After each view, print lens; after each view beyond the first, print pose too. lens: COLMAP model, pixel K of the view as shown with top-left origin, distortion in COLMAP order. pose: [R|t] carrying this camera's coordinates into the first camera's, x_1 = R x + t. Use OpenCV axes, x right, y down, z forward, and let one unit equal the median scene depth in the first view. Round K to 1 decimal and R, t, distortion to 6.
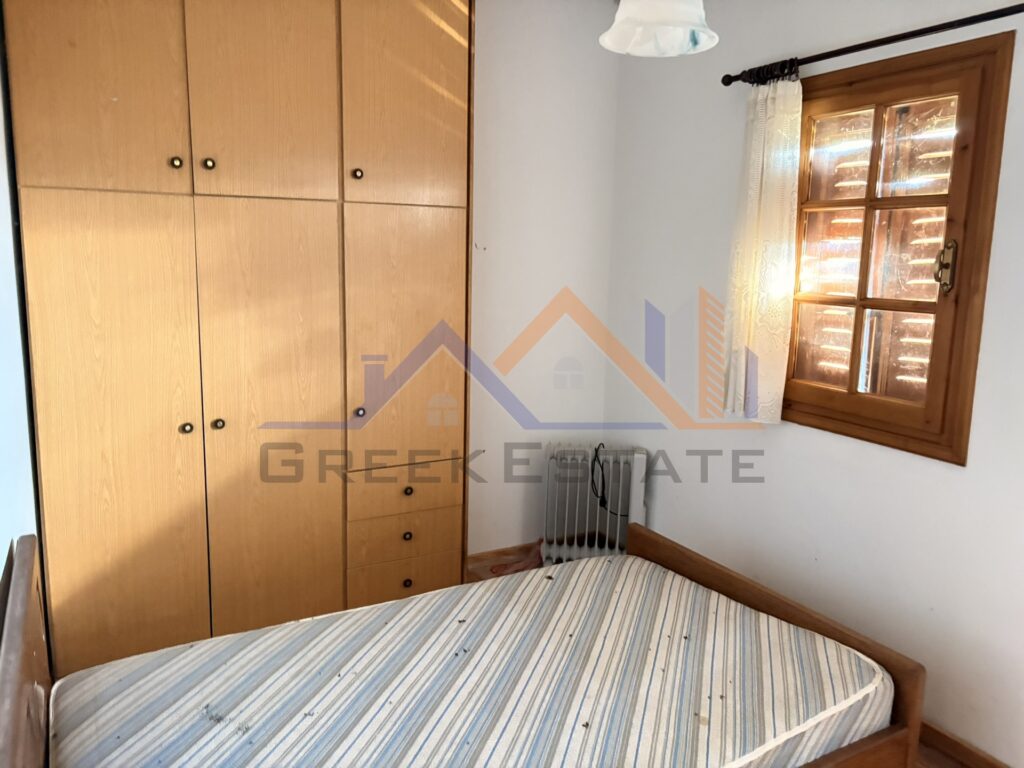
lens RADIAL K [[773.2, 0, 506.6], [0, 773.2, 385.3], [0, 0, 1]] dist [0.011429, -0.005035]
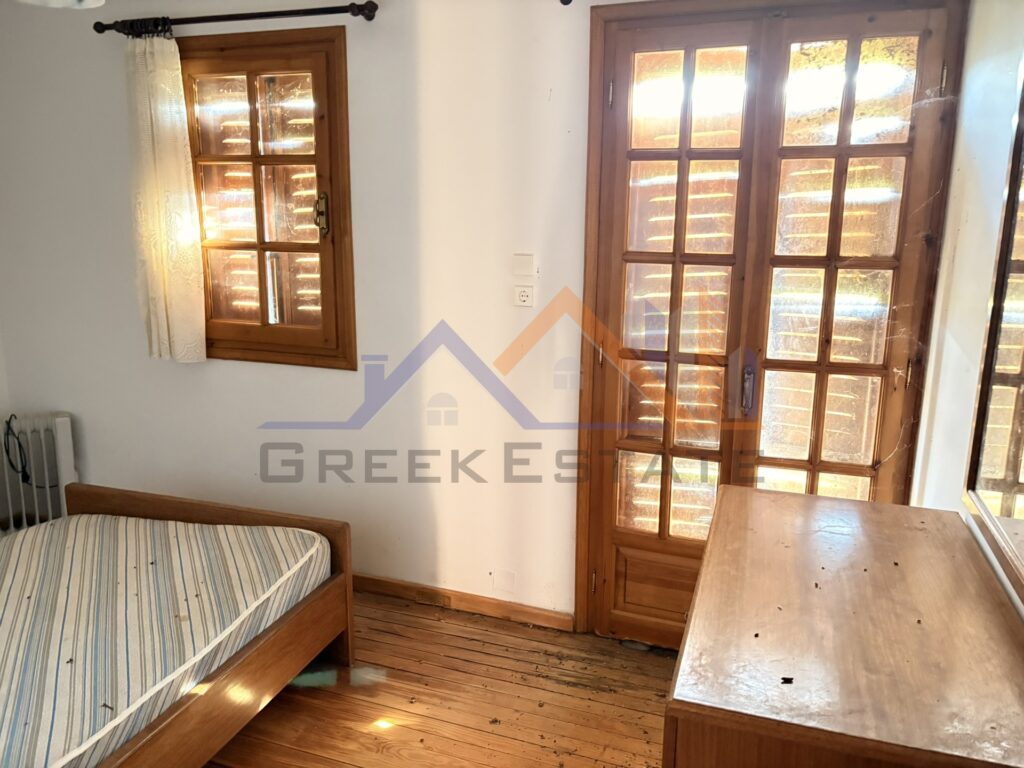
lens RADIAL K [[773.2, 0, 506.6], [0, 773.2, 385.3], [0, 0, 1]] dist [0.011429, -0.005035]
pose [[0.740986, -0.151480, 0.654212, -0.060816], [0.114201, 0.988460, 0.099526, 0.025940], [-0.661739, 0.000965, 0.749734, -0.113953]]
